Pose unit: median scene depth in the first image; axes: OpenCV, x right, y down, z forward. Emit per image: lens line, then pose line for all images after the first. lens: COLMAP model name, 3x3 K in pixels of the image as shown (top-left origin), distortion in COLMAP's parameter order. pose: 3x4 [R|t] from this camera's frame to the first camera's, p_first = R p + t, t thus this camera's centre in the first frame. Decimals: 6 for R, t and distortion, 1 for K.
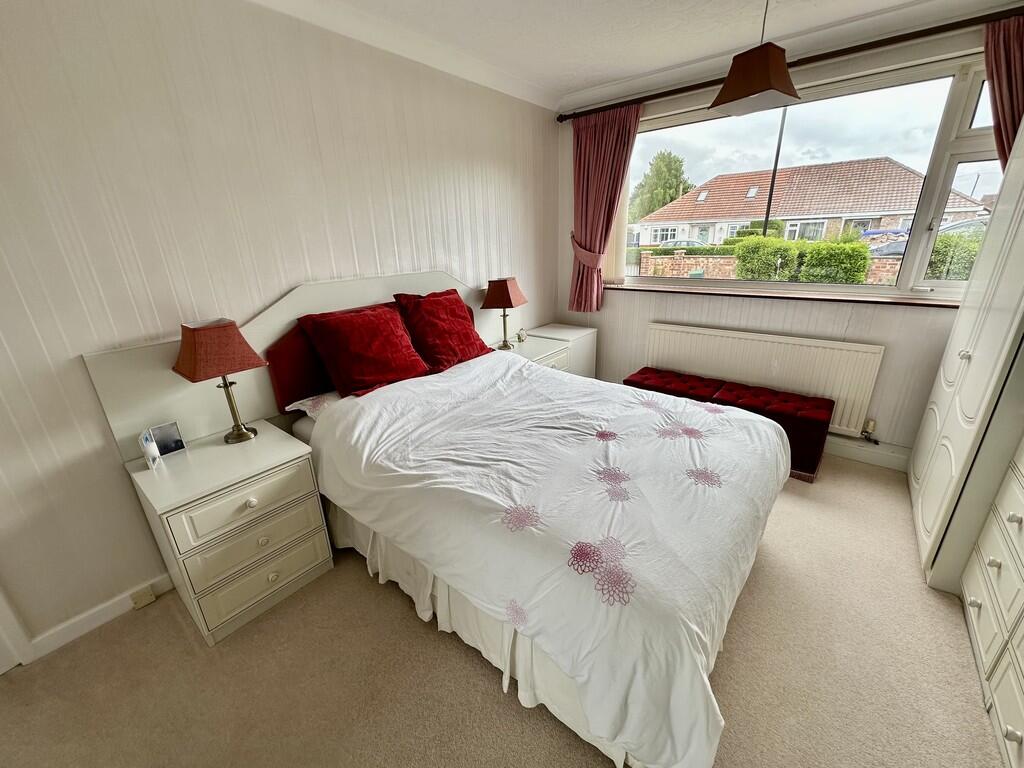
lens RADIAL K [[406.7, 0, 510.3], [0, 406.7, 381.8], [0, 0, 1]] dist [-0.001528, 0.000499]
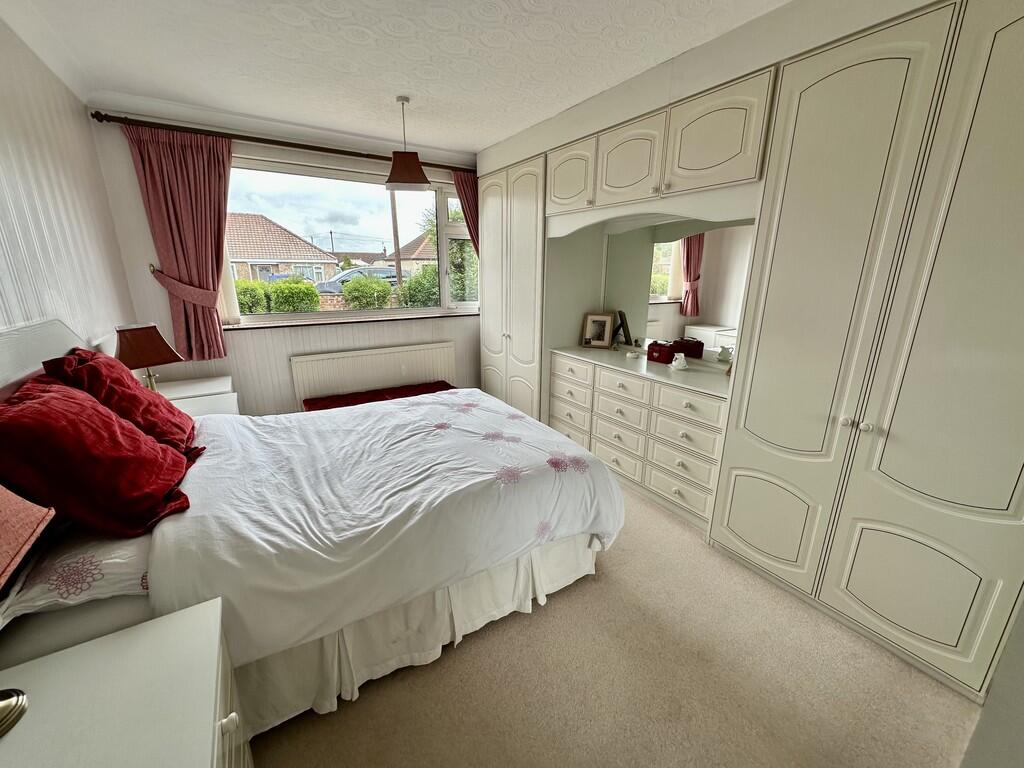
lens RADIAL K [[406.7, 0, 511.2], [0, 406.7, 380.2], [0, 0, 1]] dist [-0.001528, 0.000499]
pose [[0.324569, -0.213395, 0.921475, -0.690438], [0.303645, 0.946161, 0.112160, -0.065733], [-0.895798, 0.243398, 0.371891, 0.256457]]
